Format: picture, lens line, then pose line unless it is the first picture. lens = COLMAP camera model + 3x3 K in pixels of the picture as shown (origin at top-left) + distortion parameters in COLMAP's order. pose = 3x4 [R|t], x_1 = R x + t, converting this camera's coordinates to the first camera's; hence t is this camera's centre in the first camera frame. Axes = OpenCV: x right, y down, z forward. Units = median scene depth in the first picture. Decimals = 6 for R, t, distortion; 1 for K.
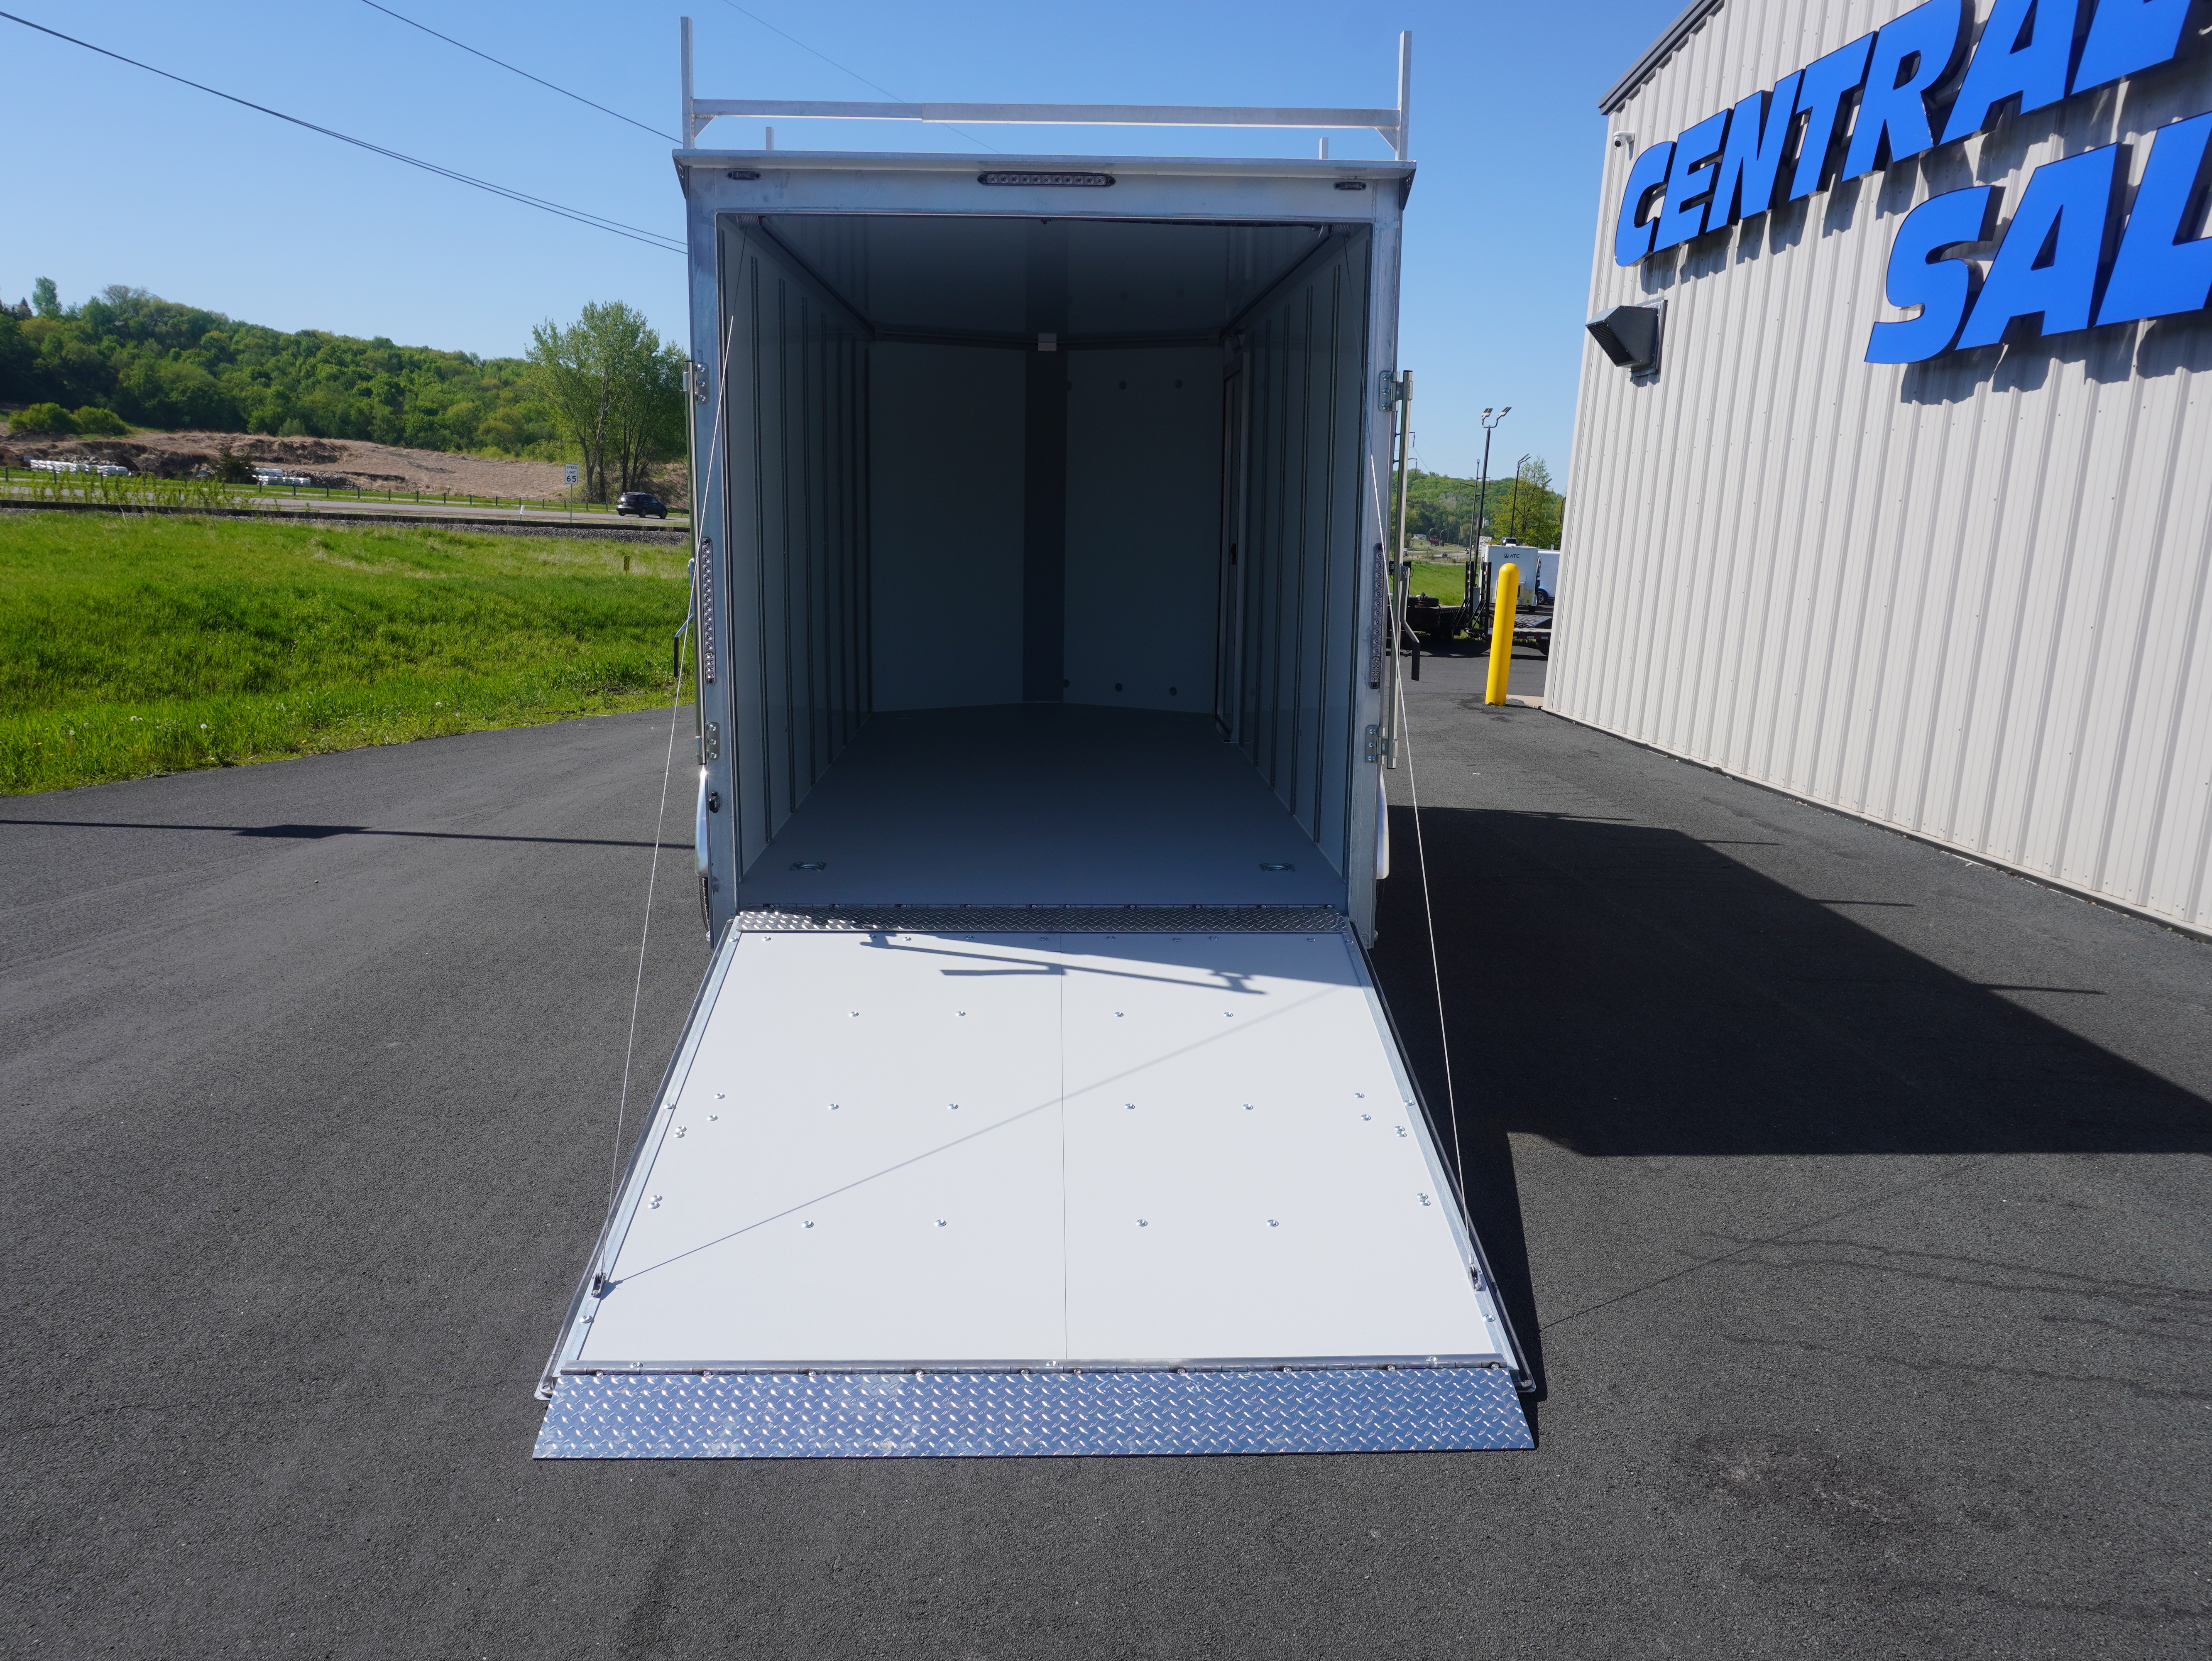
lens RADIAL K [[1691.7, 0, 1077.8], [0, 1691.7, 829.8], [0, 0, 1]] dist [-0.059672, 0.040607]
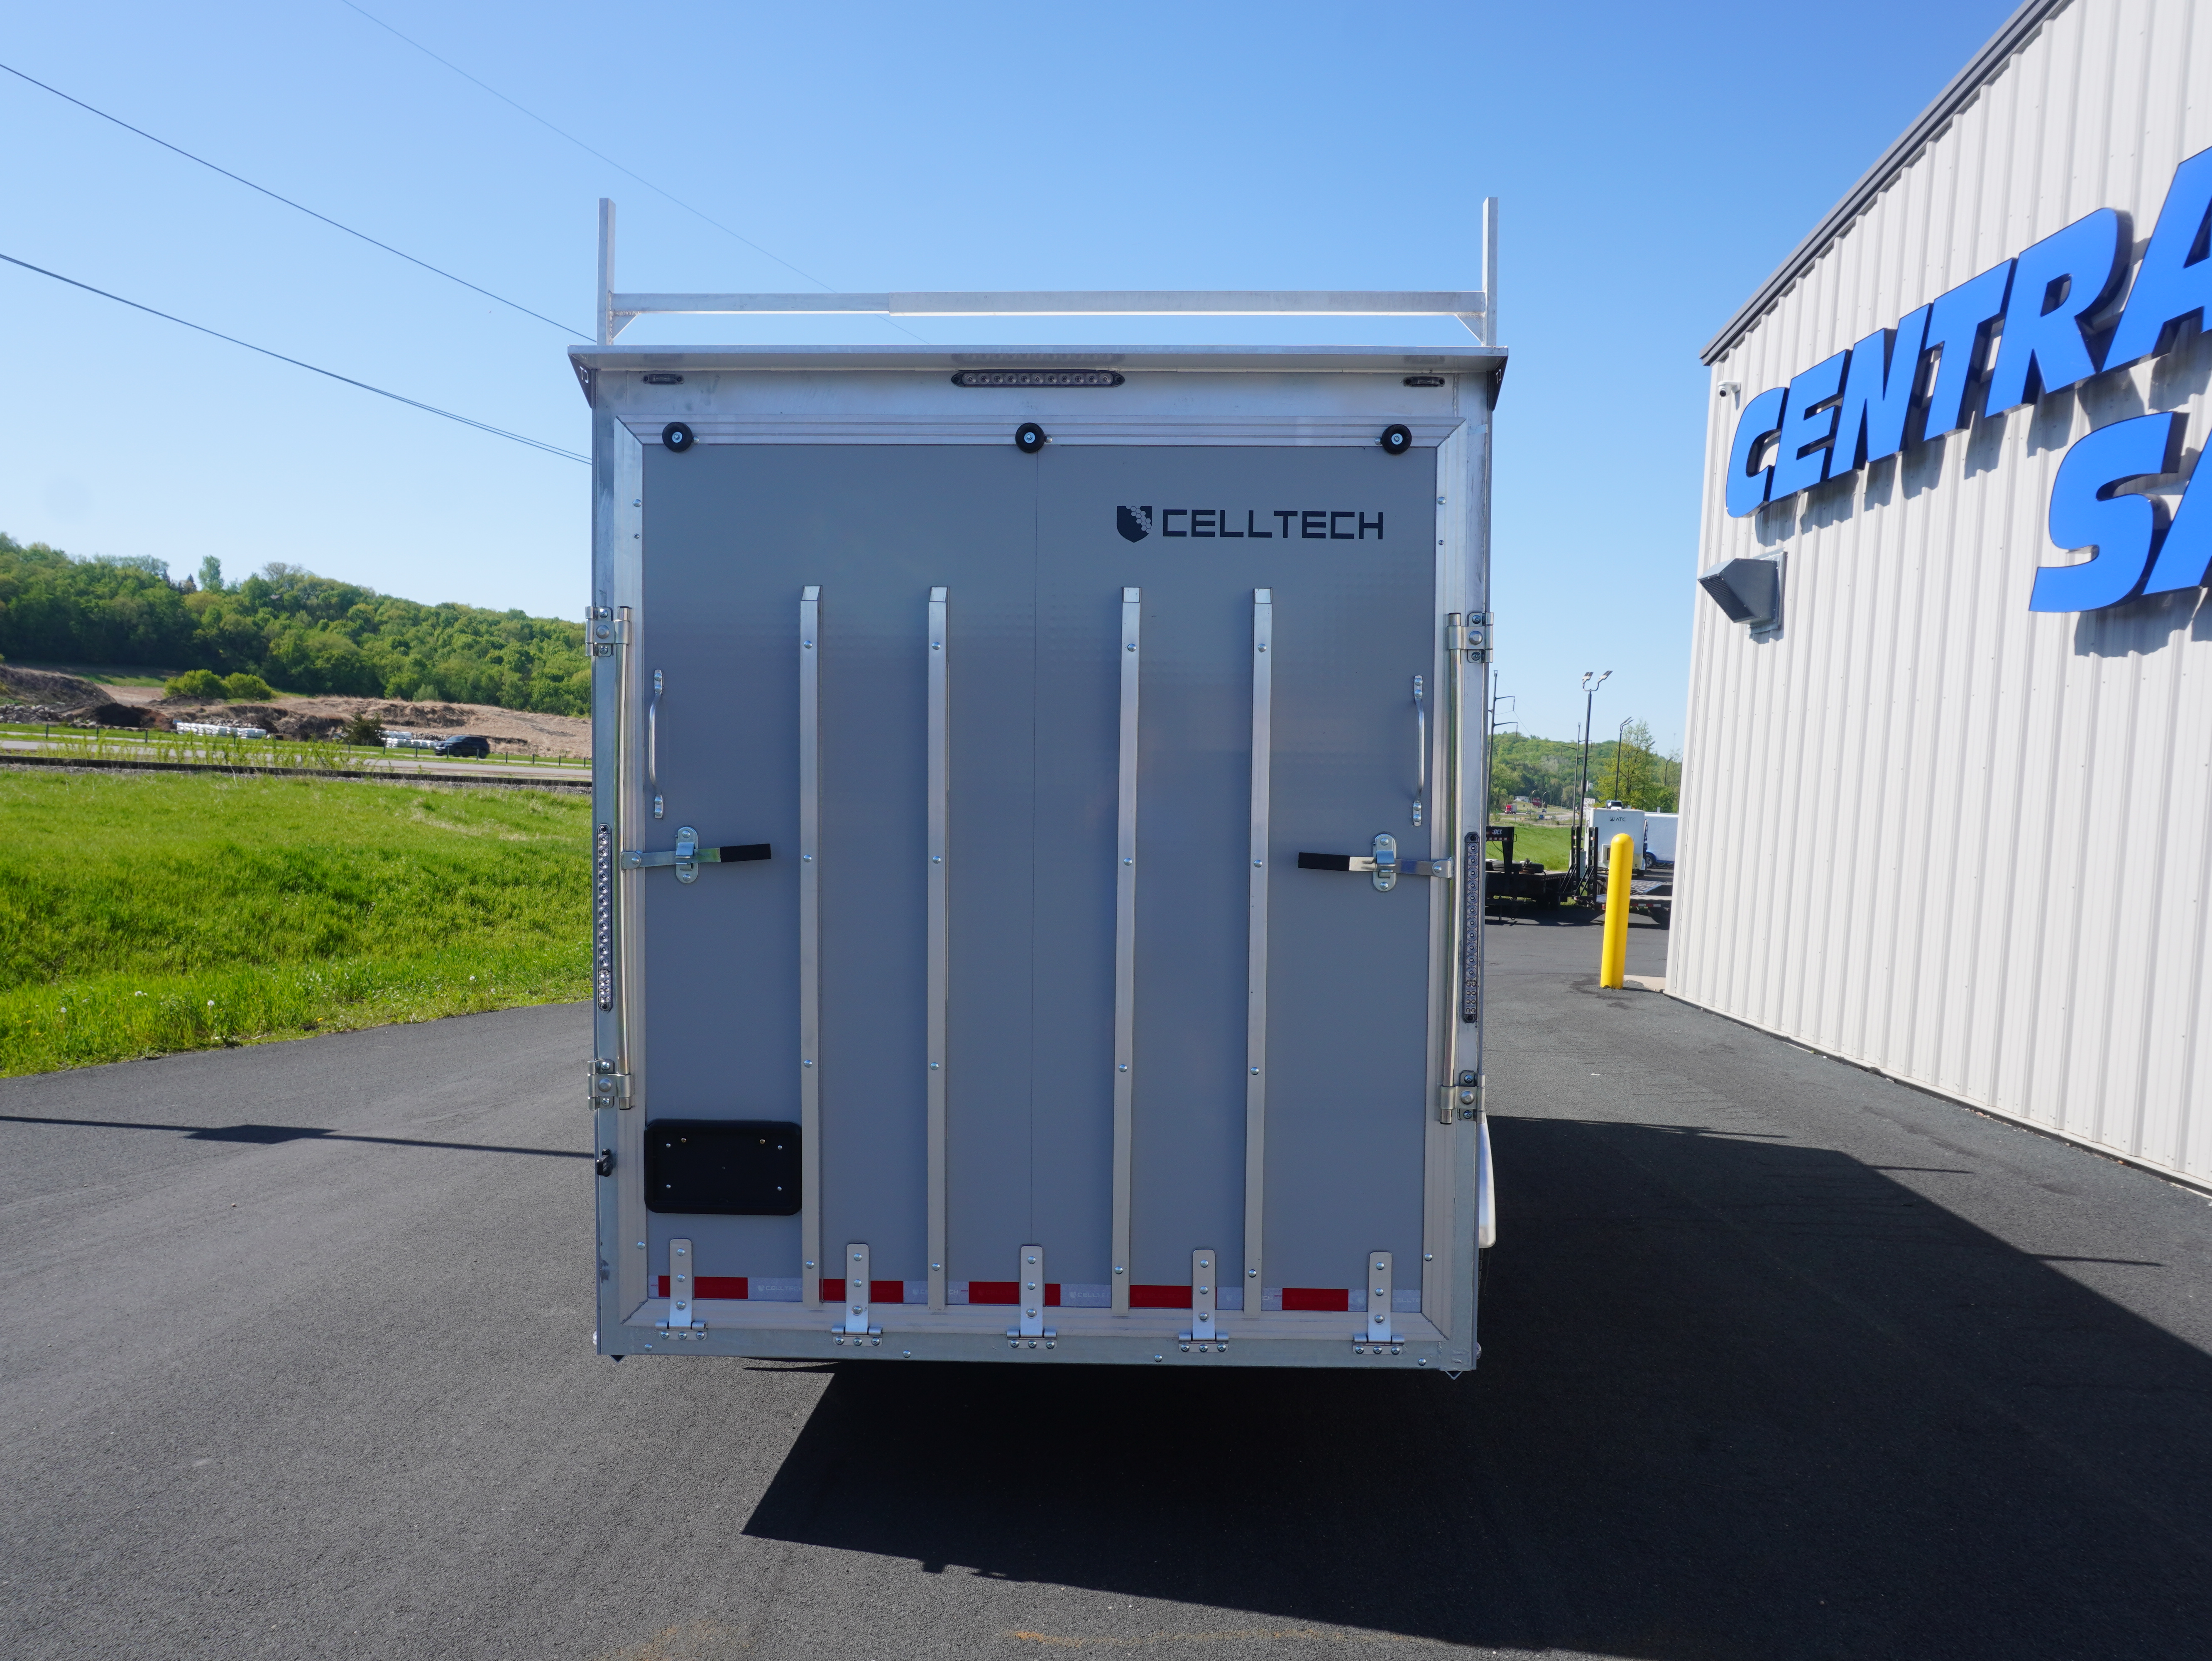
lens RADIAL K [[1691.7, 0, 1077.8], [0, 1691.7, 829.8], [0, 0, 1]] dist [-0.059672, 0.040607]
pose [[0.998176, 0.001343, -0.060356, 0.017176], [-0.010566, 0.988207, -0.152761, -0.019209], [0.059440, 0.153120, 0.986418, 0.086571]]
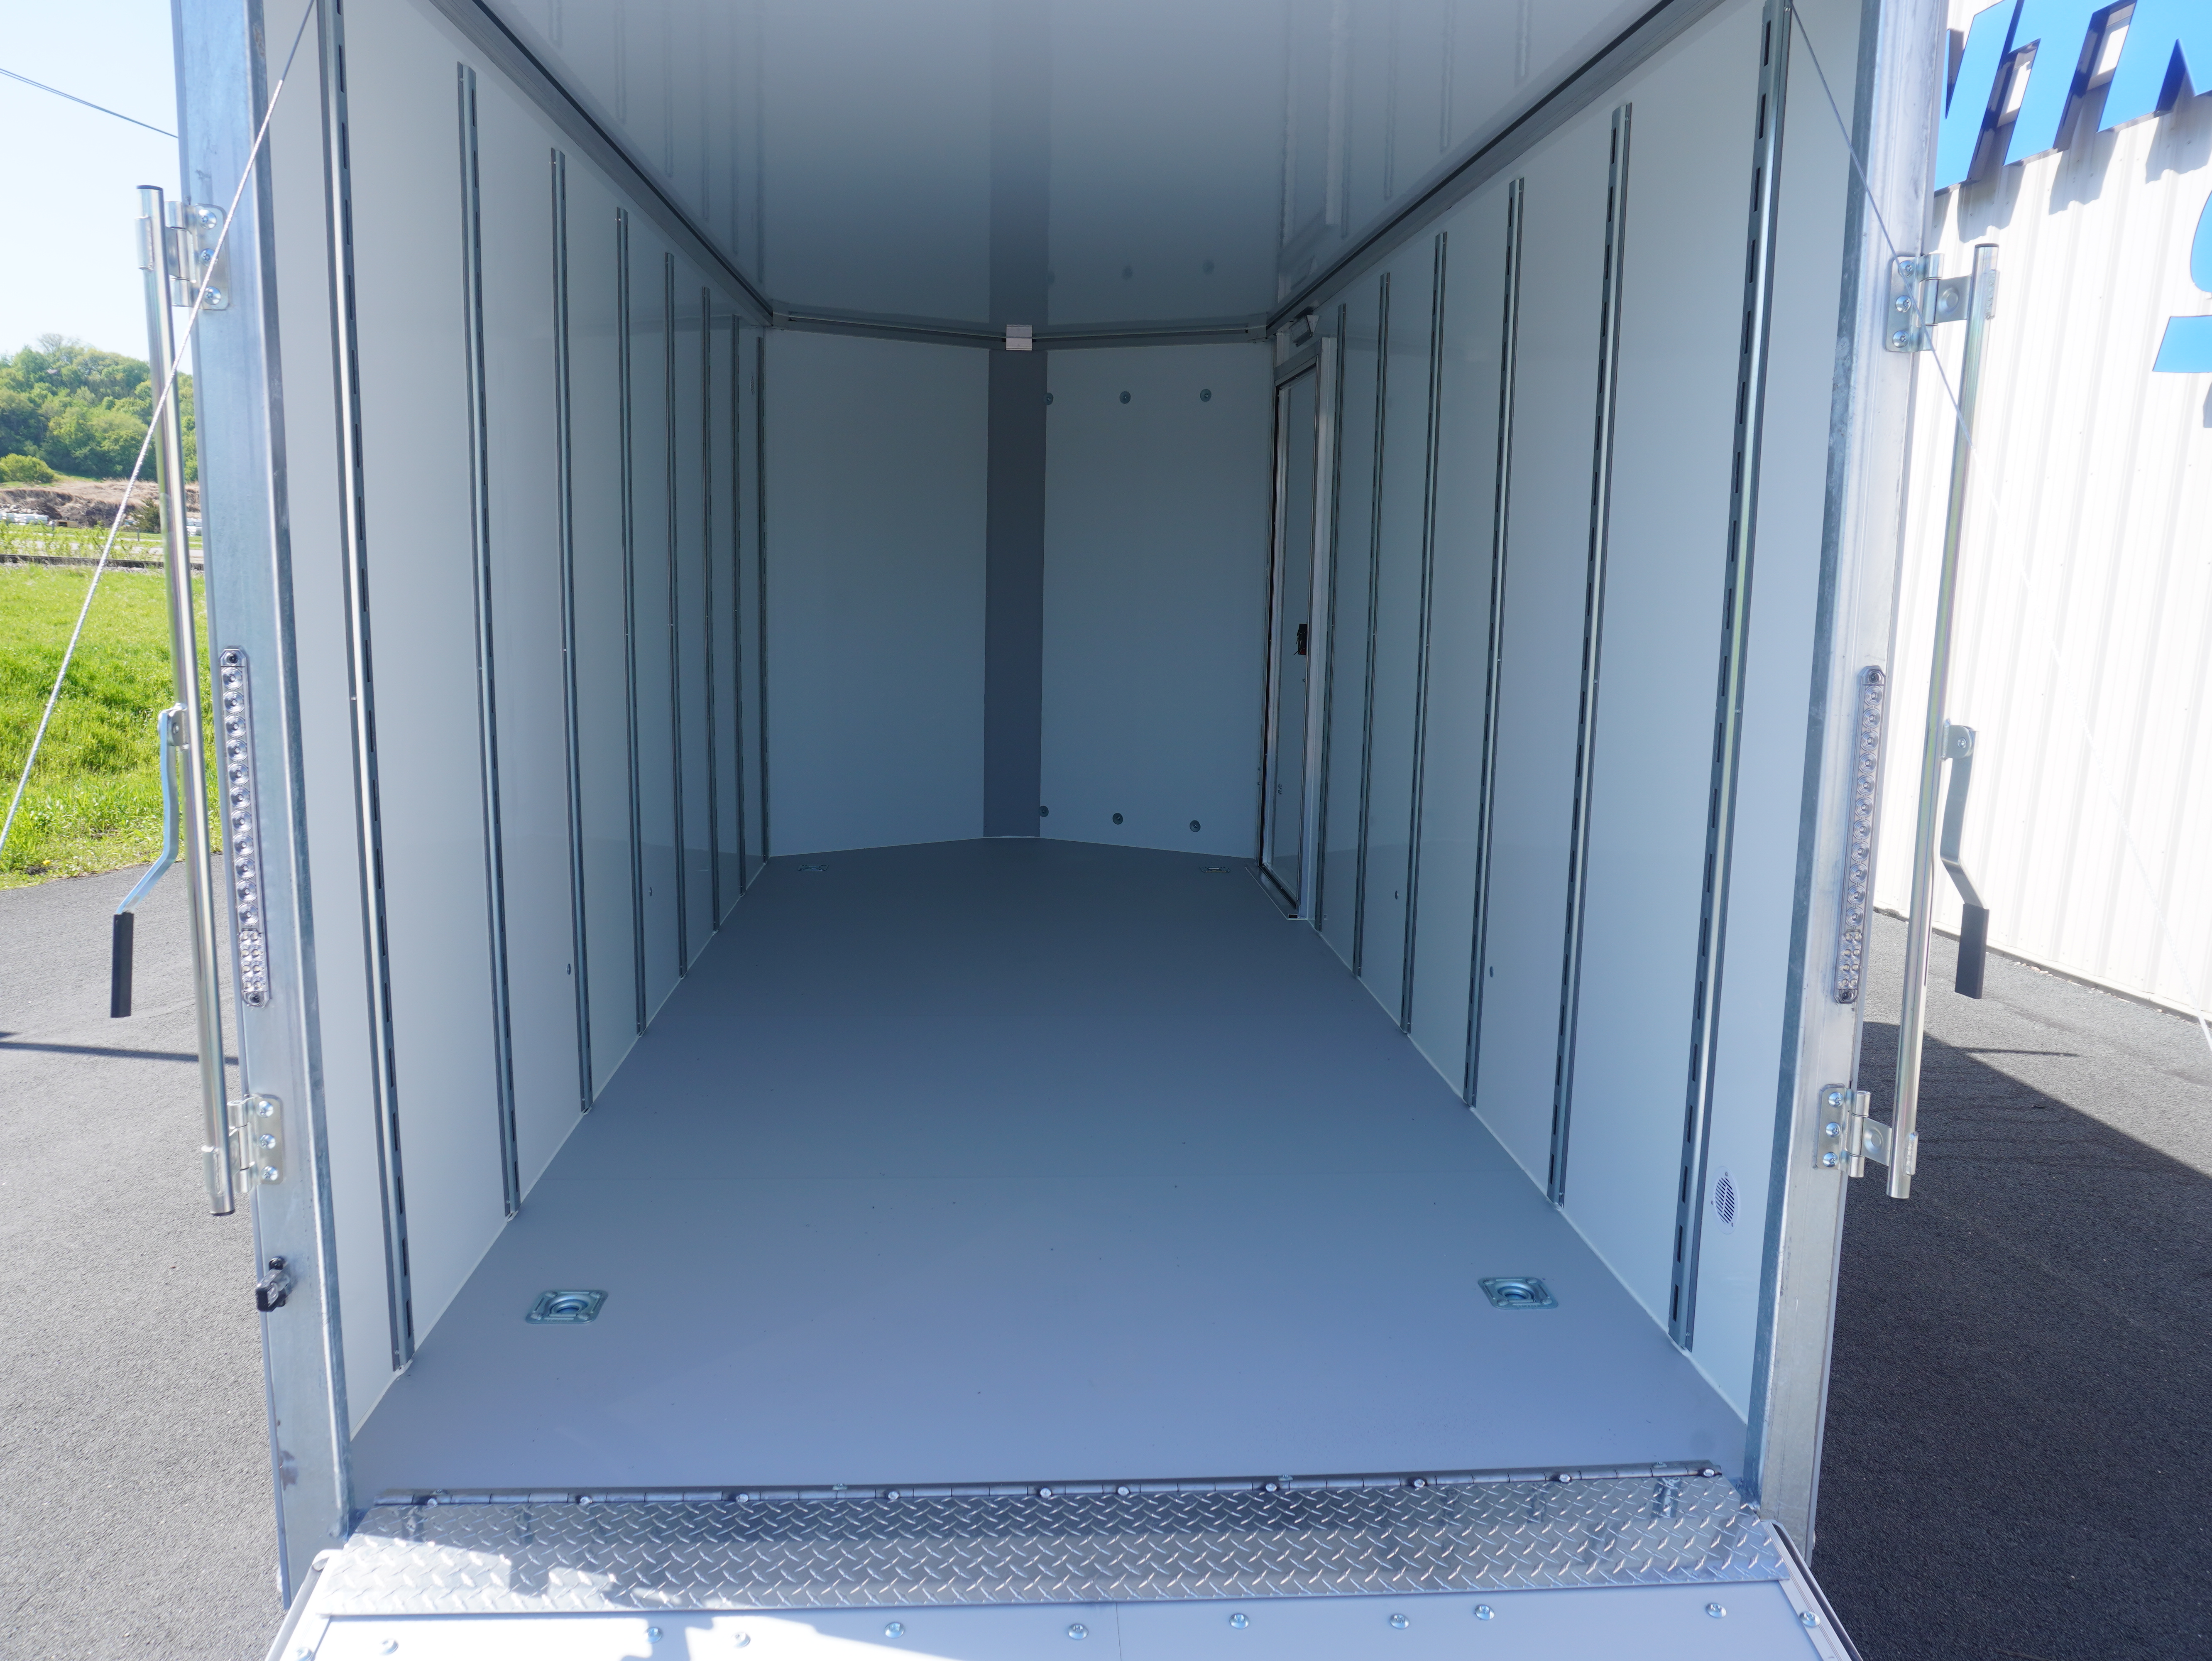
lens RADIAL K [[1684.5, 0, 1085.2], [0, 1684.5, 831.2], [0, 0, 1]] dist [-0.029497, 0.005455]
pose [[0.999333, -0.000431, 0.036518, -0.012166], [0.001579, 0.999505, -0.031416, -0.042552], [-0.036487, 0.031453, 0.998839, 0.216994]]
